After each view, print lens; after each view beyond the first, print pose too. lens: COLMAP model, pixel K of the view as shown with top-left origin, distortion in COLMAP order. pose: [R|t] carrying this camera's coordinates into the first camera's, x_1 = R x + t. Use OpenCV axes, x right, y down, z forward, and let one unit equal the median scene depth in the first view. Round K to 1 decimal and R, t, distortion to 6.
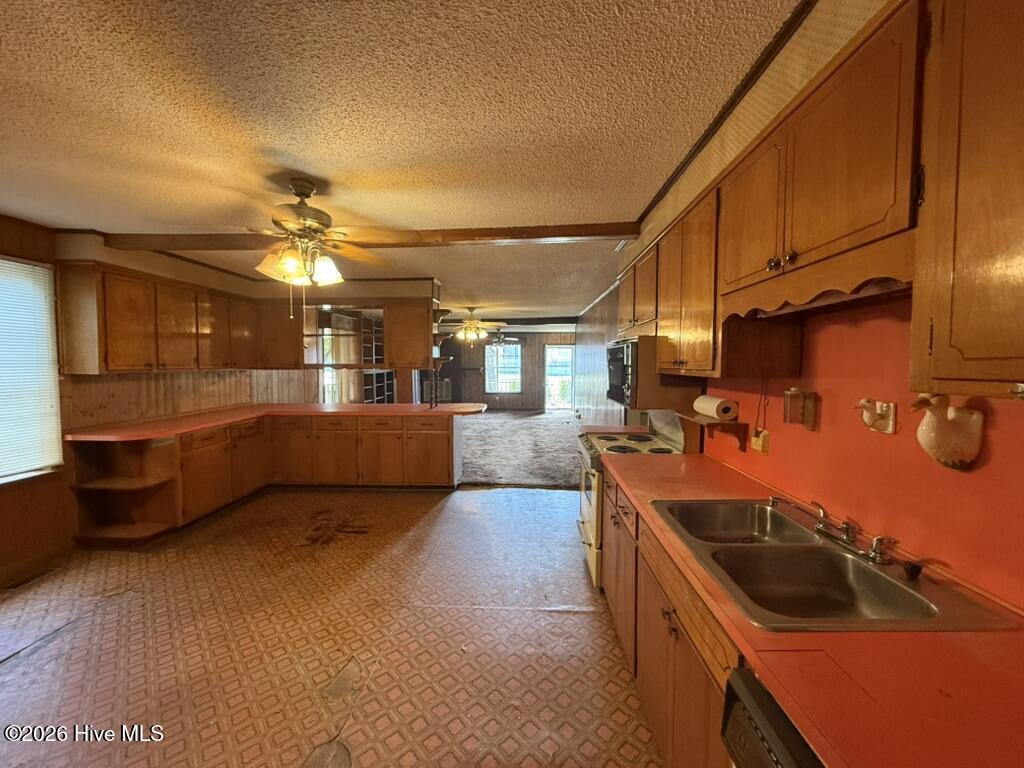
lens RADIAL K [[408.6, 0, 509.0], [0, 408.6, 384.9], [0, 0, 1]] dist [0.000020, 0.000045]
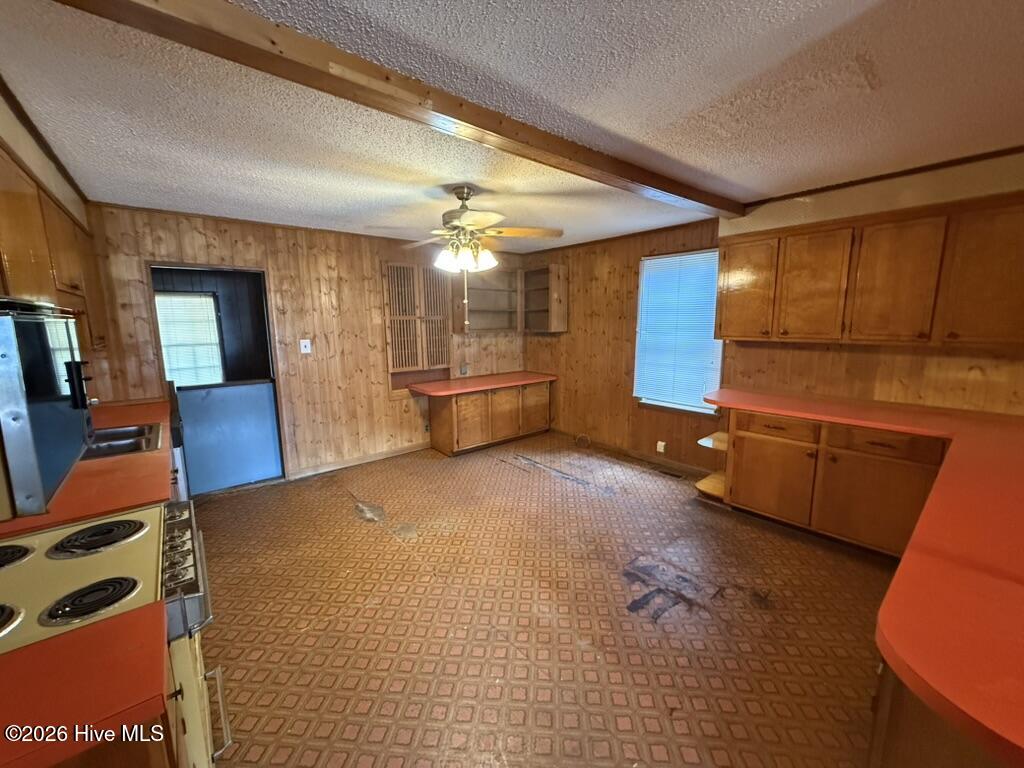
lens RADIAL K [[408.6, 0, 509.0], [0, 408.6, 384.9], [0, 0, 1]] dist [0.000020, 0.000045]
pose [[-0.738096, 0.115868, -0.664672, 0.212483], [-0.027363, 0.979192, 0.201081, -0.125492], [0.674141, 0.166605, -0.719567, 1.569642]]
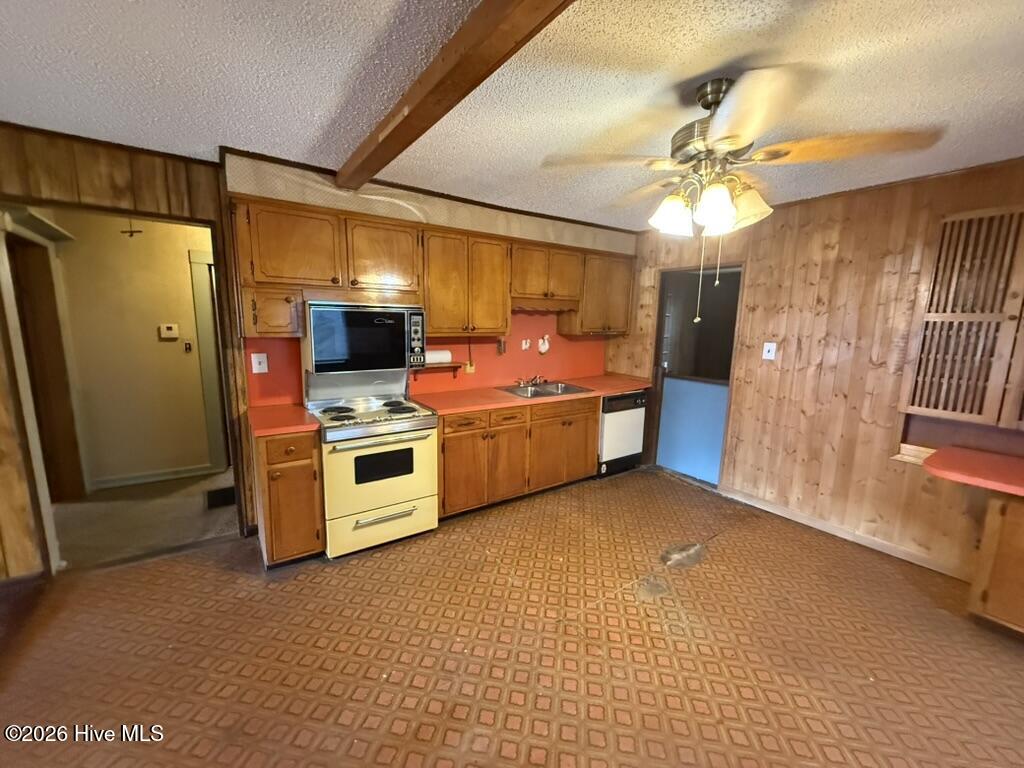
lens RADIAL K [[408.6, 0, 509.0], [0, 408.6, 384.9], [0, 0, 1]] dist [0.000020, 0.000045]
pose [[-0.614513, -0.133162, 0.777587, -0.684408], [0.028091, 0.981333, 0.190253, -0.099475], [-0.788407, 0.138756, -0.599301, 1.342025]]
